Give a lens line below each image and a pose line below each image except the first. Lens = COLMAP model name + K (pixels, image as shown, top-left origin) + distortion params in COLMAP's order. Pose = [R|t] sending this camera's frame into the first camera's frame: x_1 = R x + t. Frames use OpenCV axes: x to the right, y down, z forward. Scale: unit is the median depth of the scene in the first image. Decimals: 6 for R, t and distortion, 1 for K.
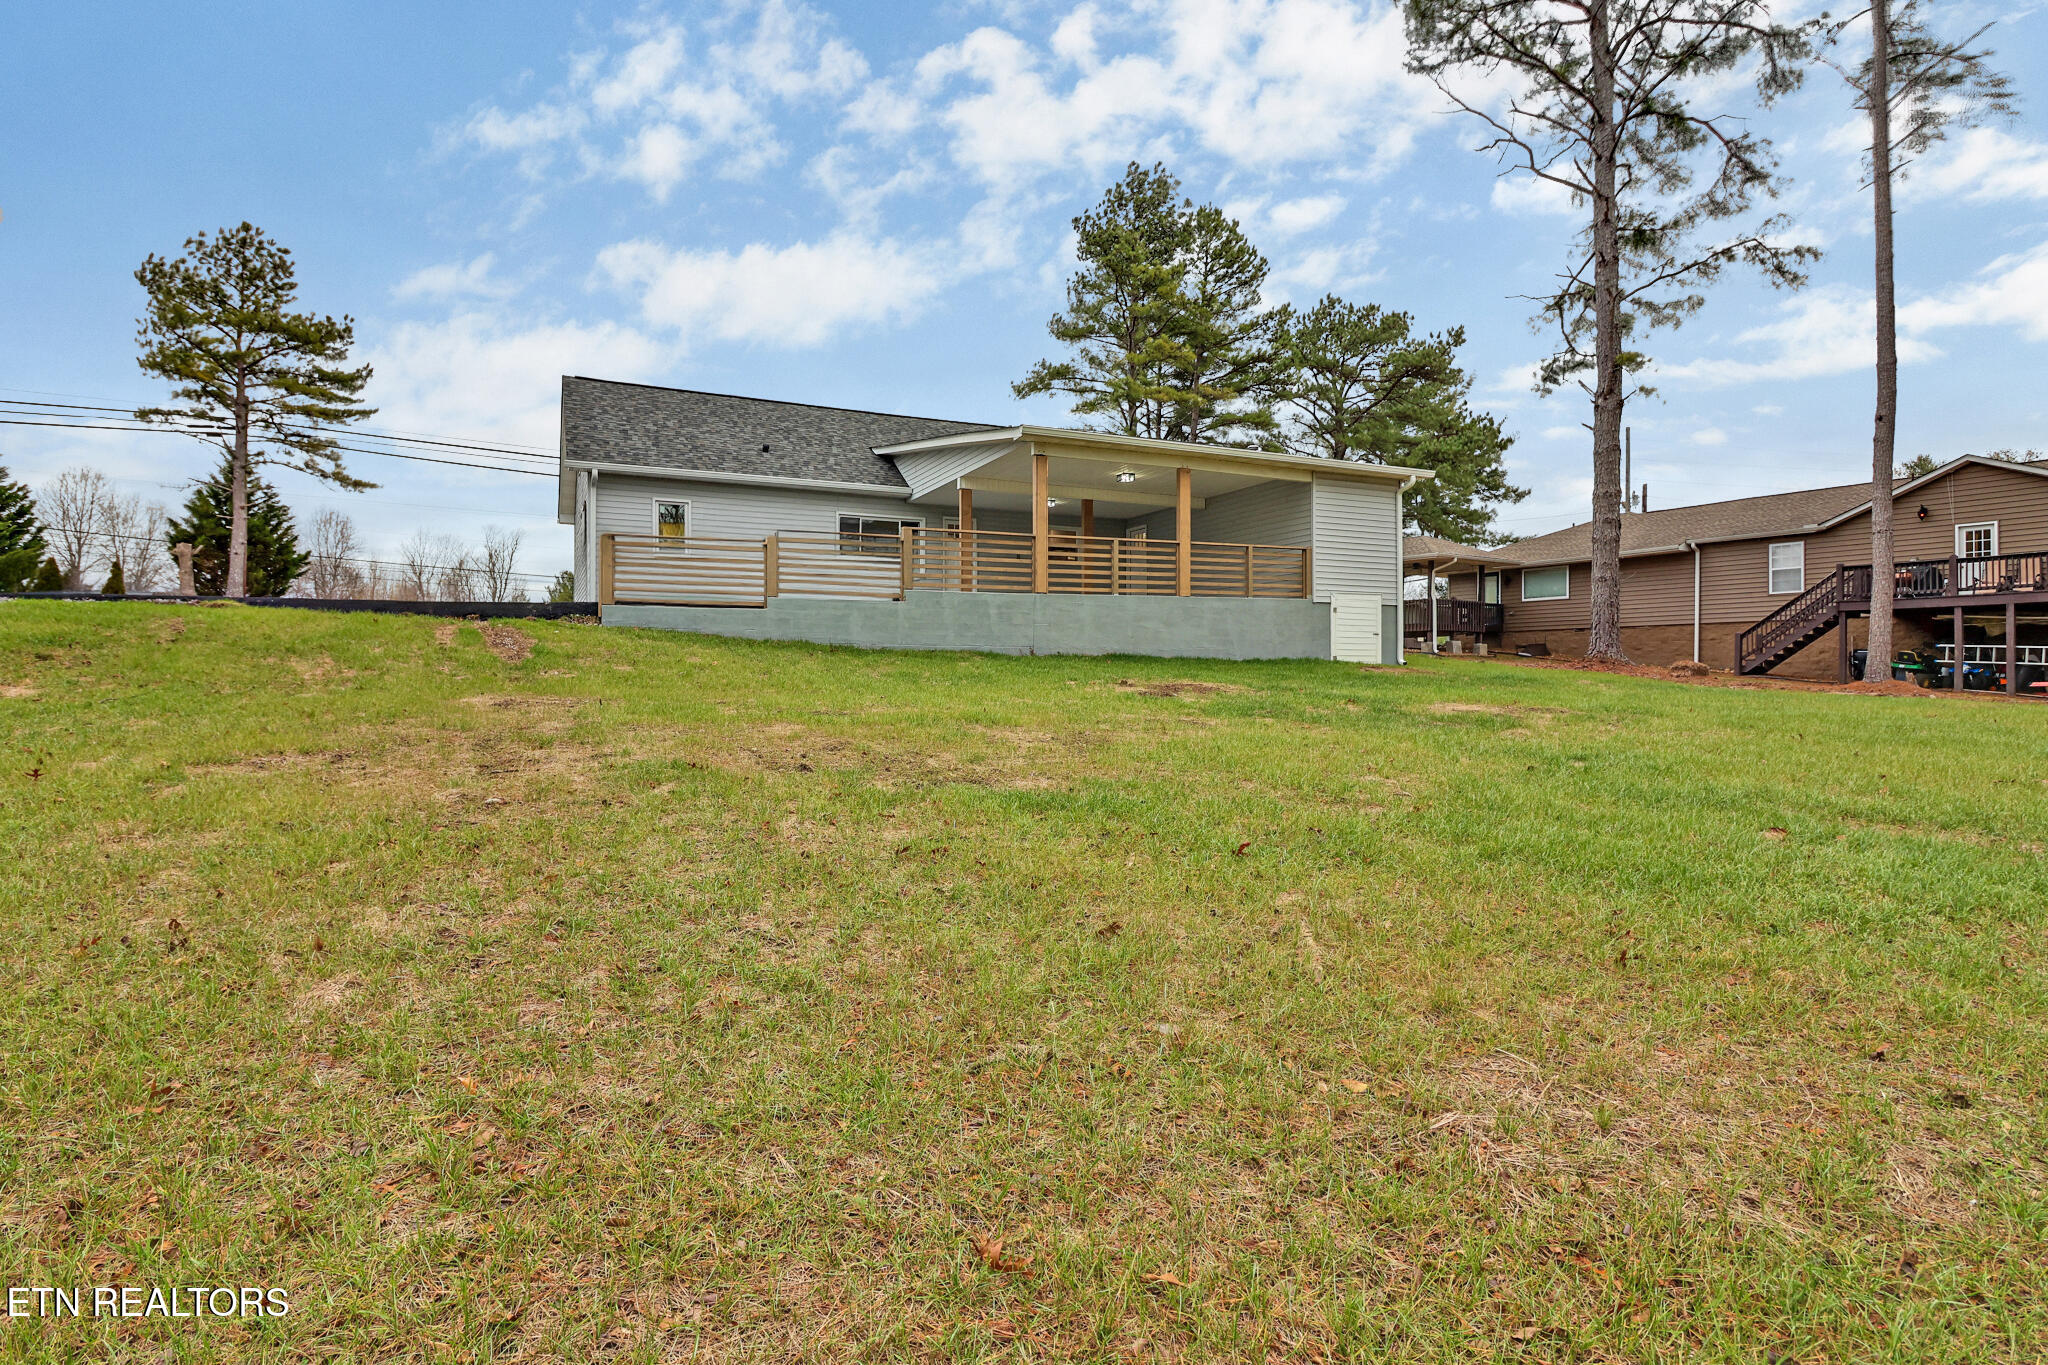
lens RADIAL K [[1060.3, 0, 1027.7], [0, 1060.3, 678.5], [0, 0, 1]] dist [-0.010360, 0.000272]
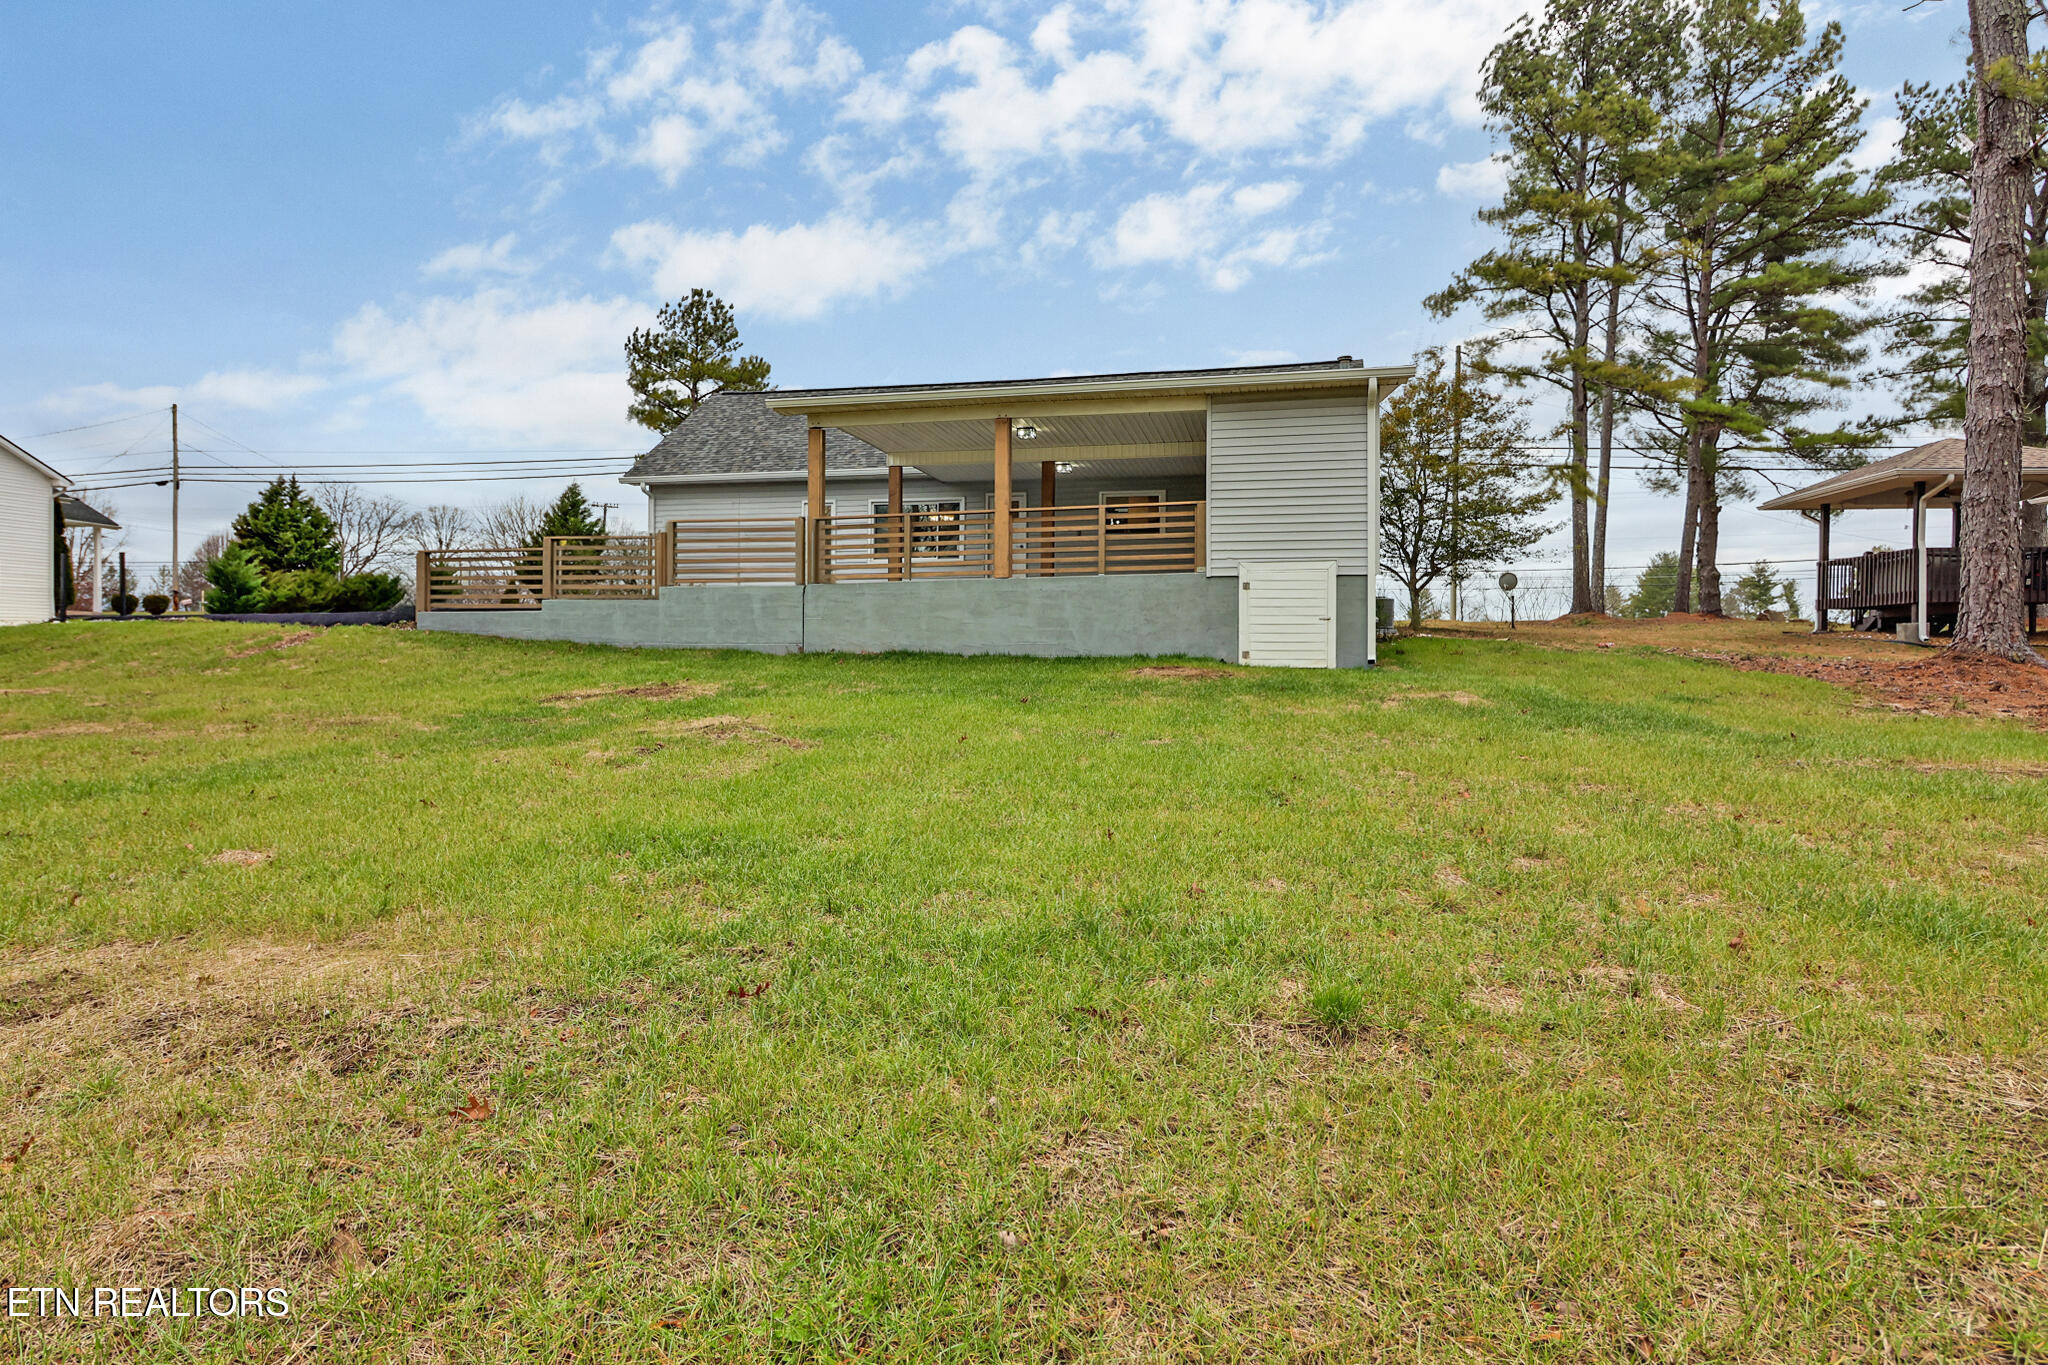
lens RADIAL K [[1243.1, 0, 1024.8], [0, 1243.1, 677.4], [0, 0, 1]] dist [-0.000280, -0.005262]
pose [[0.779631, 0.005206, -0.626218, 0.704889], [-0.006138, 0.999981, 0.000672, -0.002887], [0.626209, 0.003320, 0.779648, 0.262854]]
